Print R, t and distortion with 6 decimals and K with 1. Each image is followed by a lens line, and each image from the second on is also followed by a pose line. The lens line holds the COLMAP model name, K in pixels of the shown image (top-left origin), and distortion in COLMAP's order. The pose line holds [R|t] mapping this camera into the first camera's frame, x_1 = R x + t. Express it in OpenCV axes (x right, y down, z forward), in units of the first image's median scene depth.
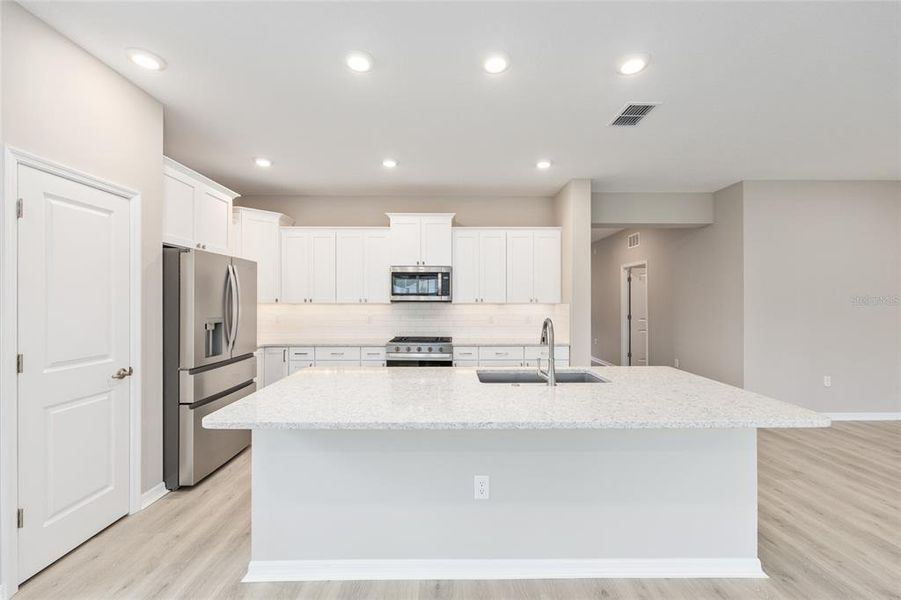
lens RADIAL K [[364.3, 0, 447.7], [0, 364.3, 300.9], [0, 0, 1]] dist [0.002249, -0.000493]
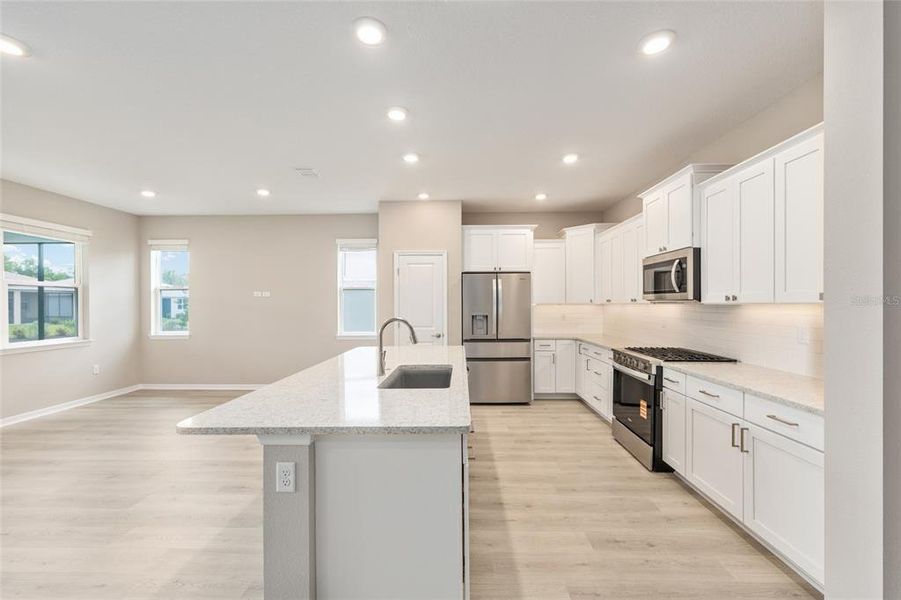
lens RADIAL K [[364.3, 0, 449.3], [0, 364.3, 305.6], [0, 0, 1]] dist [0.002249, -0.000493]
pose [[-0.028257, 0.005949, -0.999583, 0.714652], [0.007462, 0.999956, 0.005740, 0.003066], [0.999573, -0.007296, -0.028300, 0.619784]]
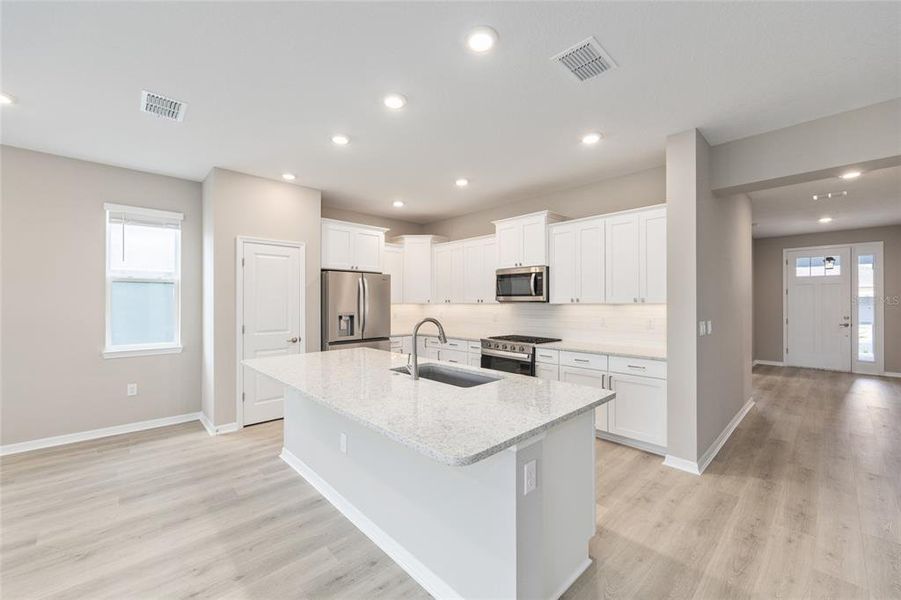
lens RADIAL K [[364.3, 0, 449.1], [0, 364.3, 299.1], [0, 0, 1]] dist [0.002249, -0.000493]
pose [[0.682184, -0.006563, -0.731151, 0.575780], [0.003377, 0.999977, -0.005825, -0.000678], [0.731173, 0.001505, 0.682191, 0.160556]]
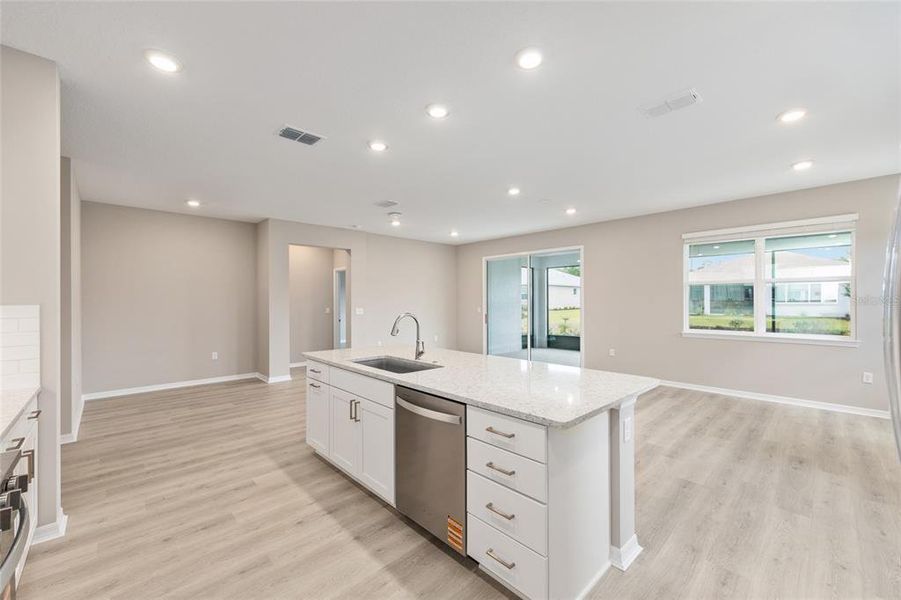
lens RADIAL K [[364.3, 0, 452.7], [0, 364.3, 301.3], [0, 0, 1]] dist [0.002249, -0.000493]
pose [[-0.693540, 0.002746, 0.720413, -0.414183], [0.000409, 0.999994, -0.003418, 0.004286], [-0.720418, -0.002076, -0.693537, 0.939286]]
